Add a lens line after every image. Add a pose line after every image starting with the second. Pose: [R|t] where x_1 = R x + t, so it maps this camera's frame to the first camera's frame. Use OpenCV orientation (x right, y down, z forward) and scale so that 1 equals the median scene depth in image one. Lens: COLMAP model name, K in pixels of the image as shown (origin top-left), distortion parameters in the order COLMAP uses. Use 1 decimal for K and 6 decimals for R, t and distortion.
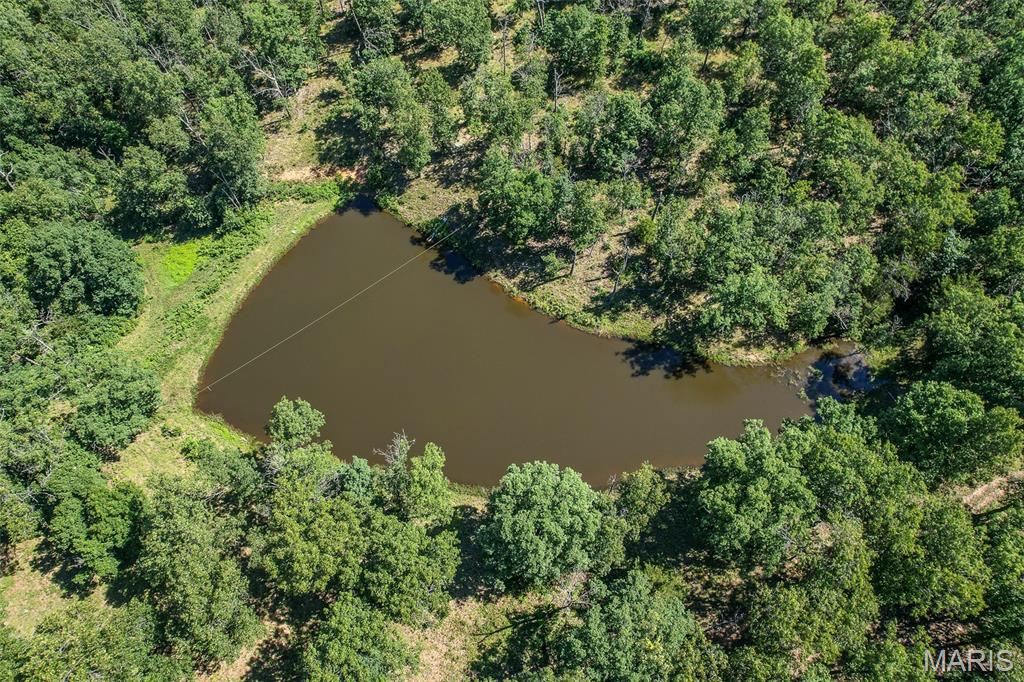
lens RADIAL K [[657.3, 0, 512.0], [0, 657.3, 341.0], [0, 0, 1]] dist [-0.084917, 0.076305]
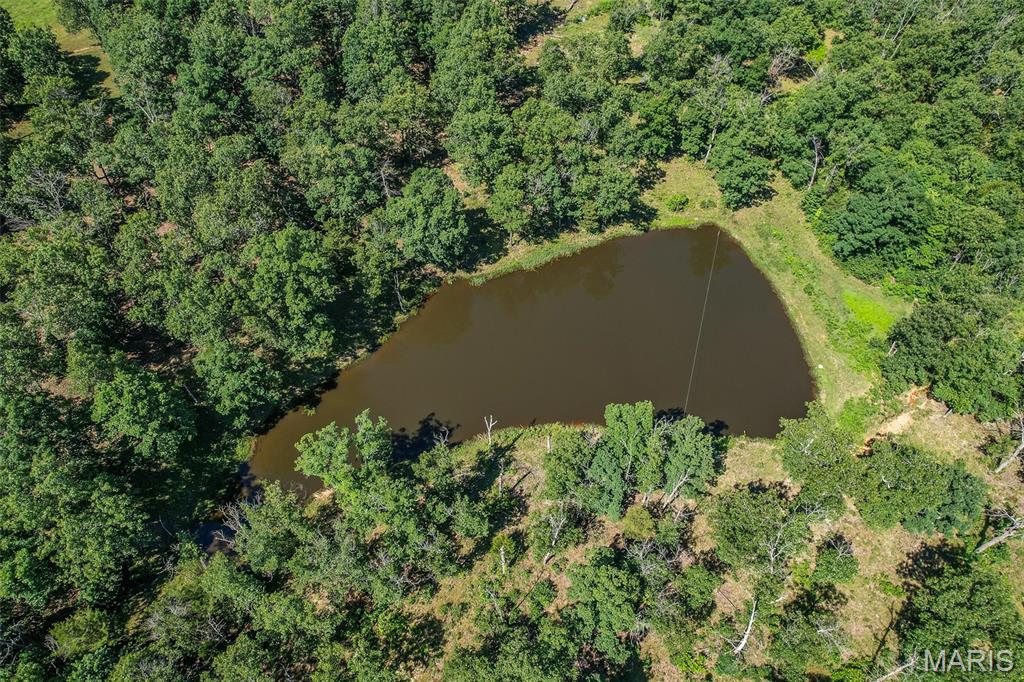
lens RADIAL K [[657.3, 0, 512.0], [0, 657.3, 341.0], [0, 0, 1]] dist [-0.084917, 0.076305]
pose [[-0.824072, 0.439180, -0.357808, 0.375522], [-0.499853, -0.266522, 0.824083, -0.761631], [0.266557, 0.857955, 0.439159, 0.477786]]
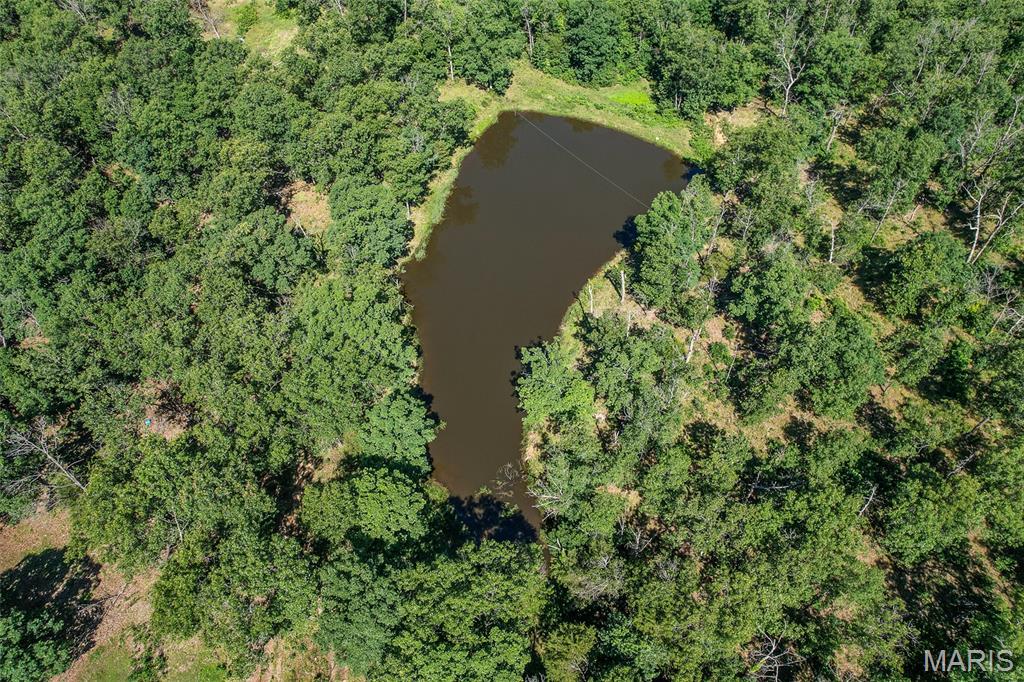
lens RADIAL K [[657.3, 0, 512.0], [0, 657.3, 341.0], [0, 0, 1]] dist [-0.084917, 0.076305]
pose [[-0.052998, 0.793290, -0.606532, 0.794613], [-0.848742, 0.284238, 0.445921, -0.406492], [0.526145, 0.538422, 0.658235, 0.268415]]
